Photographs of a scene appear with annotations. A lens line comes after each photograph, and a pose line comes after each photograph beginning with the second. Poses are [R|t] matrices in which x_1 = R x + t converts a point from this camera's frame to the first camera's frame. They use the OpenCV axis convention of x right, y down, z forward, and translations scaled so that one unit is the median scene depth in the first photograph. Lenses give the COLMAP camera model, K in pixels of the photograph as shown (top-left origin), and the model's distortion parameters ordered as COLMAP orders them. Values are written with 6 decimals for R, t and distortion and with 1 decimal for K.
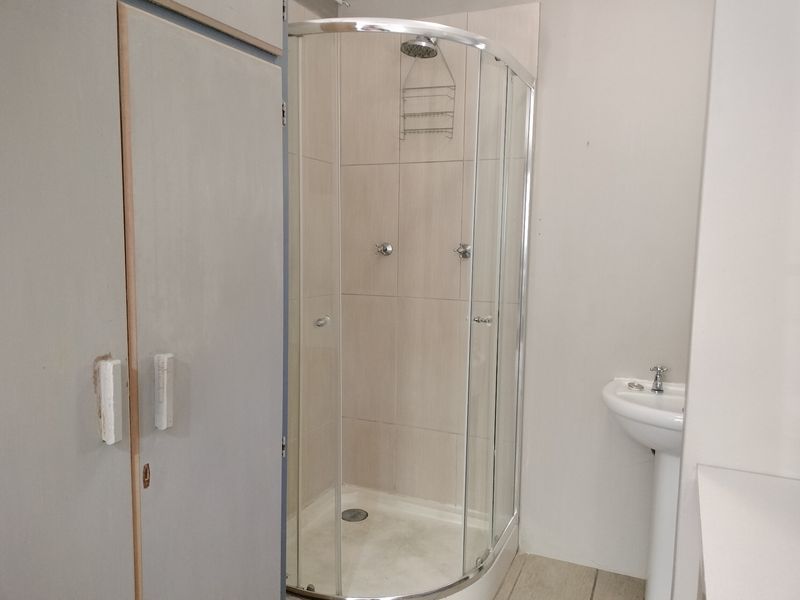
lens RADIAL K [[601.2, 0, 404.9], [0, 601.2, 304.2], [0, 0, 1]] dist [0.070535, -0.081897]
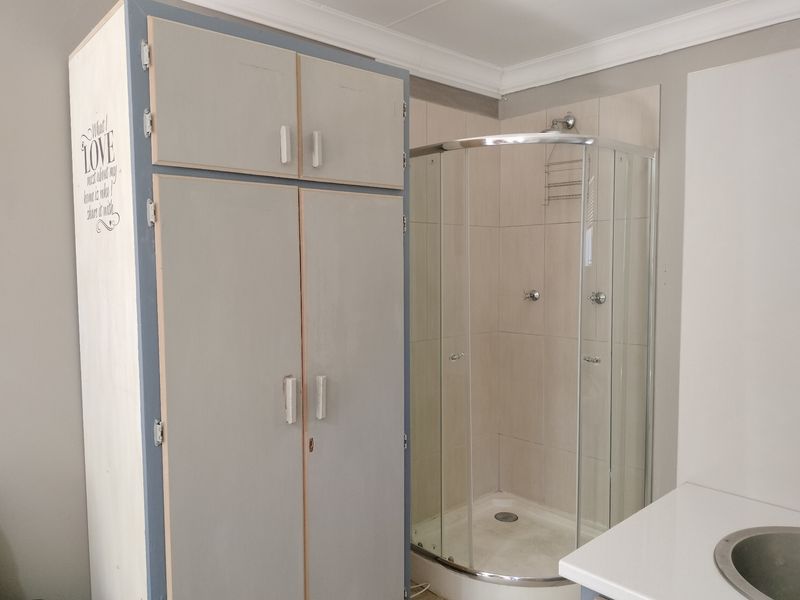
lens RADIAL K [[601.2, 0, 401.4], [0, 601.2, 298.8], [0, 0, 1]] dist [0.070535, -0.081897]
pose [[0.919186, -0.000595, -0.393822, 0.213220], [-0.018409, 0.998841, -0.044477, -0.028520], [0.393392, 0.048132, 0.918110, -0.221639]]
